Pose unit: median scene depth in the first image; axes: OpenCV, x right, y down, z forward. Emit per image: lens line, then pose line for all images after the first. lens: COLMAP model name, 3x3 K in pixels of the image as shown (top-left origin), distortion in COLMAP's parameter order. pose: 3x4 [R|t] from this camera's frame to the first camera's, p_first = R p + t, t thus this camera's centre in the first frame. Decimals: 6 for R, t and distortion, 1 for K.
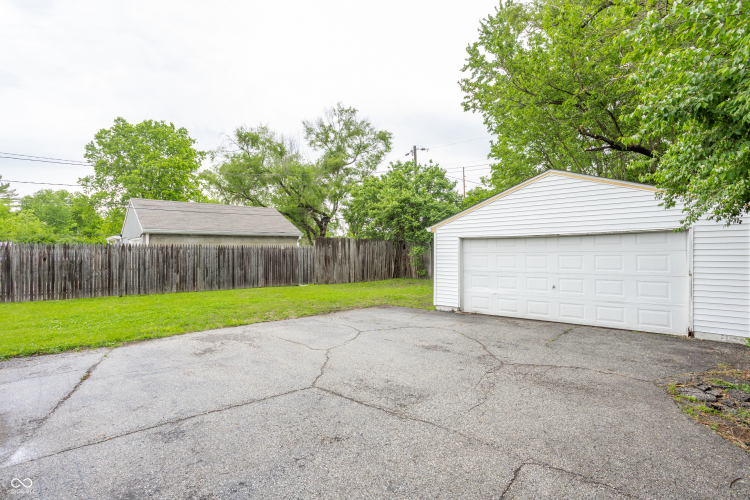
lens RADIAL K [[375.4, 0, 374.9], [0, 375.4, 253.4], [0, 0, 1]] dist [-0.039388, 0.022387]
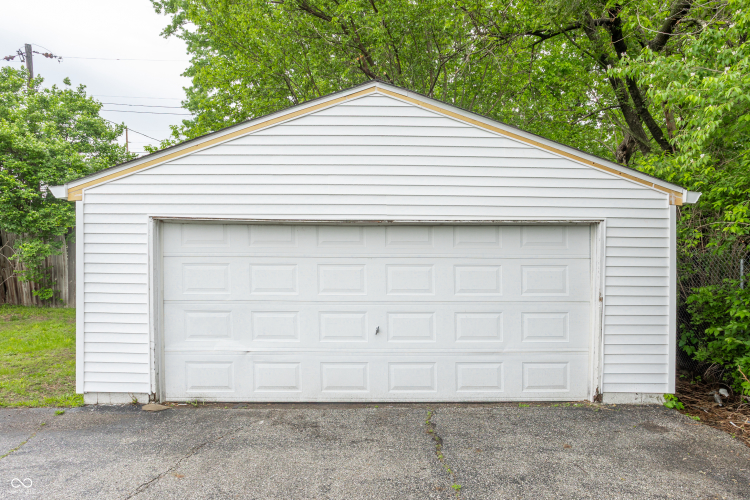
lens RADIAL K [[462.5, 0, 403.0], [0, 462.5, 271.6], [0, 0, 1]] dist [-0.024722, 0.012520]
pose [[0.711228, -0.008763, 0.702907, 0.048491], [-0.012183, 0.999618, 0.024789, -0.000491], [-0.702856, -0.026194, 0.710850, 0.316929]]
